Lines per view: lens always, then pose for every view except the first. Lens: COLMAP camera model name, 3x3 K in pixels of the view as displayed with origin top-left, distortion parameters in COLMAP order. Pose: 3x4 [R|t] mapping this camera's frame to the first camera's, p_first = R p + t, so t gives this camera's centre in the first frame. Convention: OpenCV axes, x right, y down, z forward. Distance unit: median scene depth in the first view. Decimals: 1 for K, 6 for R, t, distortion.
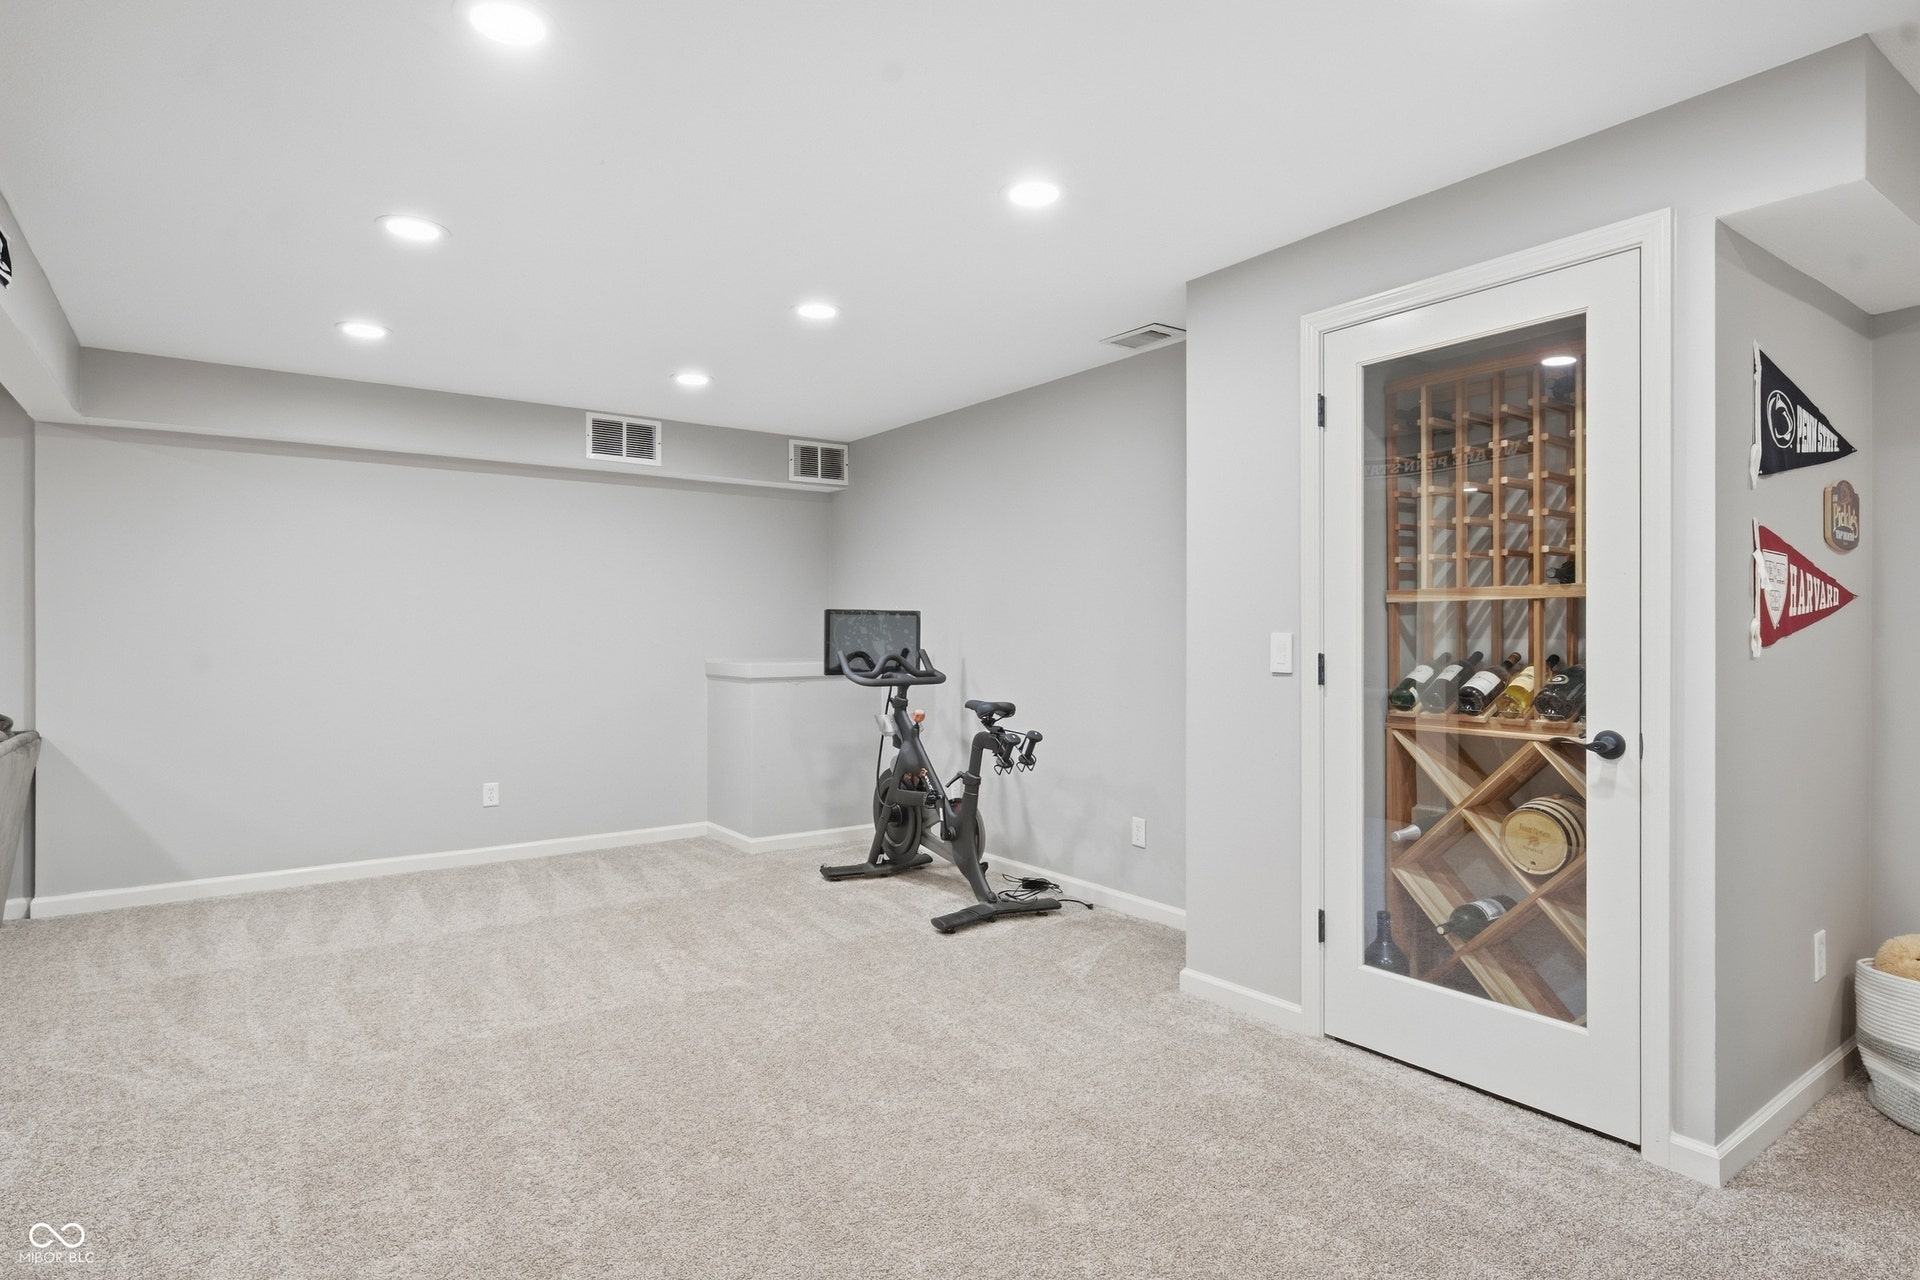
lens RADIAL K [[1010.4, 0, 960.0], [0, 1010.4, 640.0], [0, 0, 1]] dist [0.003951, -0.000433]
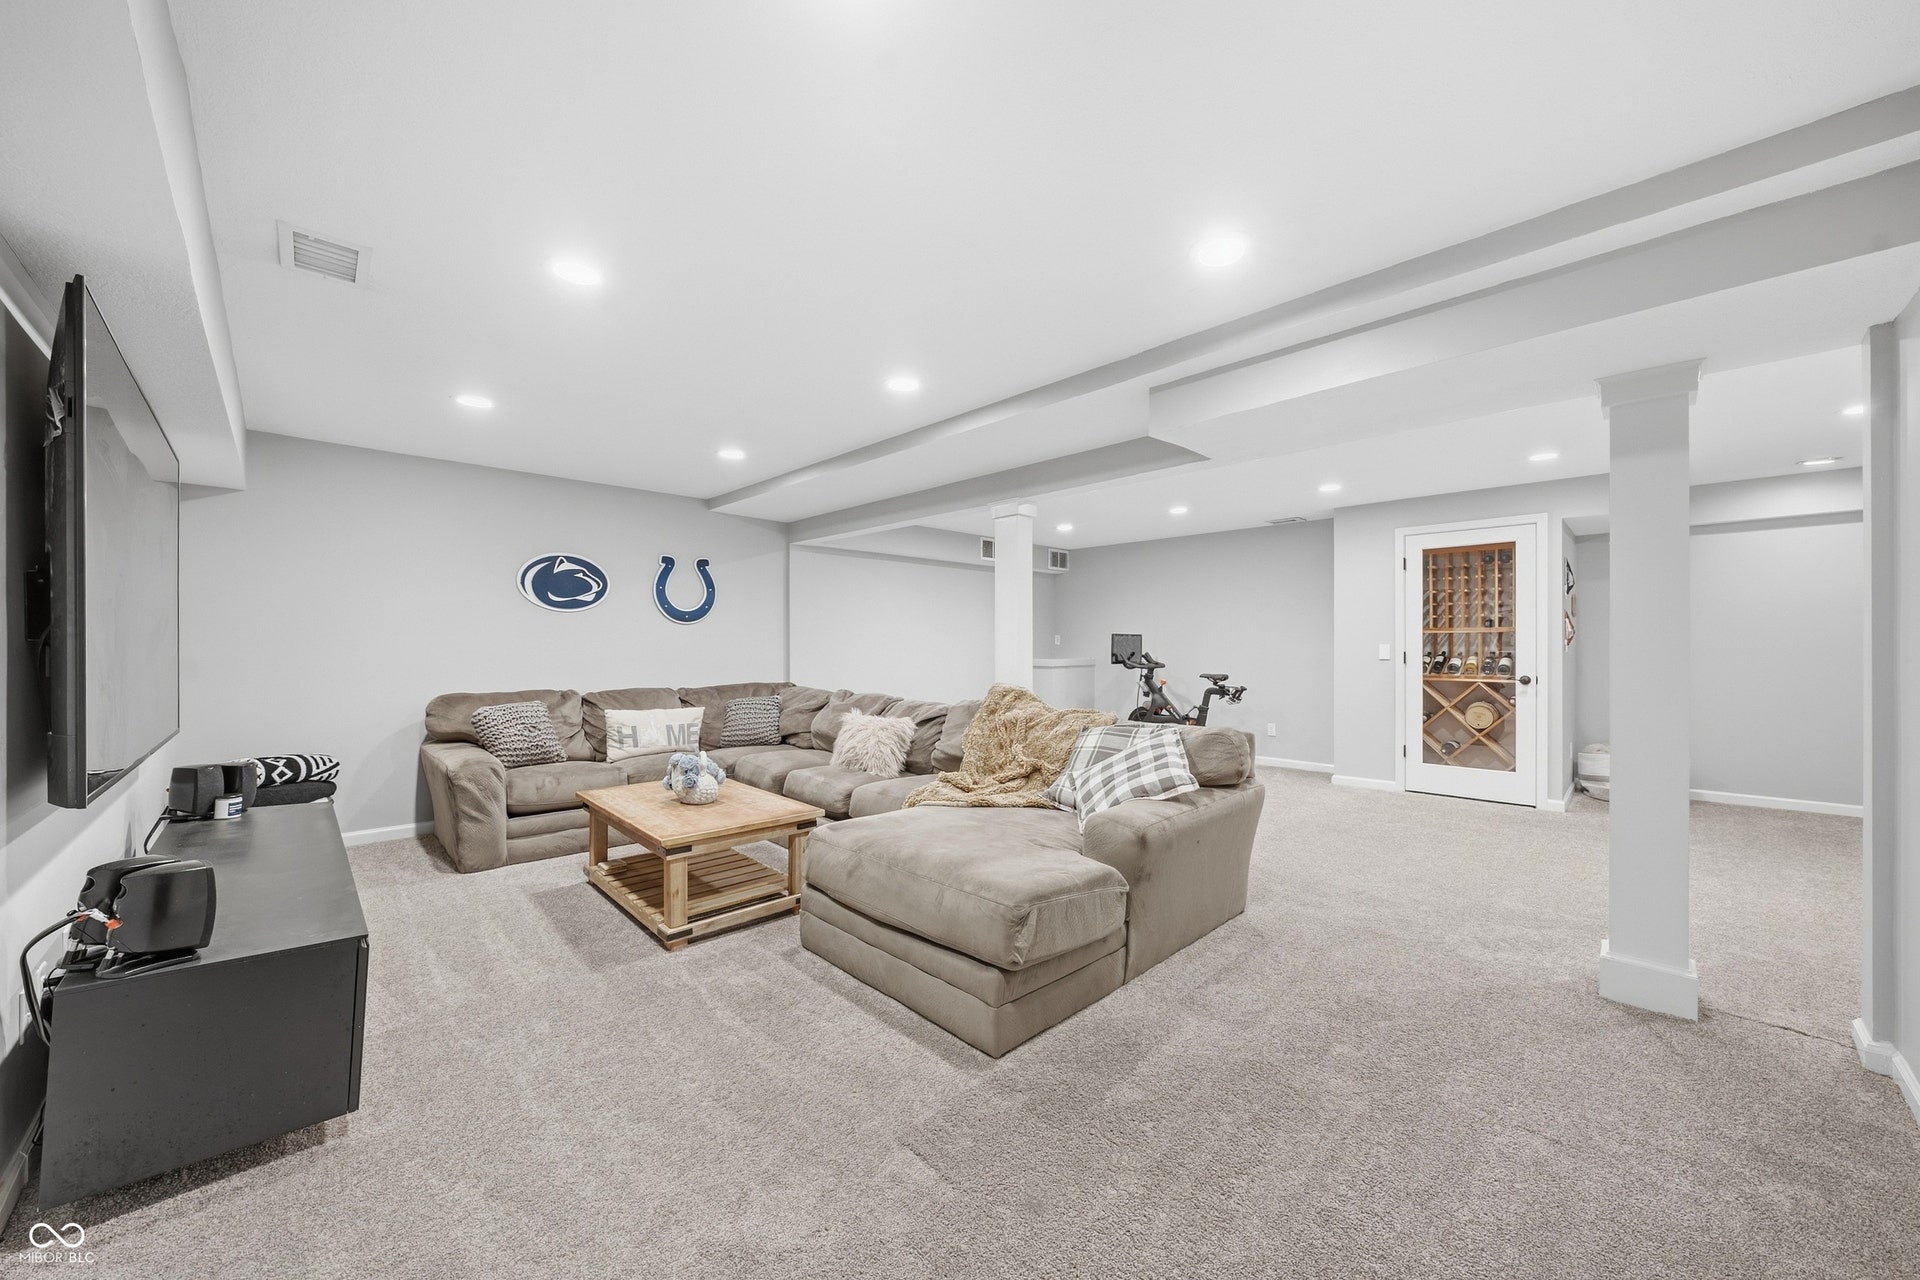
lens RADIAL K [[686.1, 0, 964.4], [0, 686.1, 648.5], [0, 0, 1]] dist [0.001732, 0.000016]
pose [[0.987415, -0.000148, 0.158149, -0.953020], [0.000410, 0.999999, -0.001621, 0.005330], [-0.158149, 0.001666, 0.987414, -0.559558]]
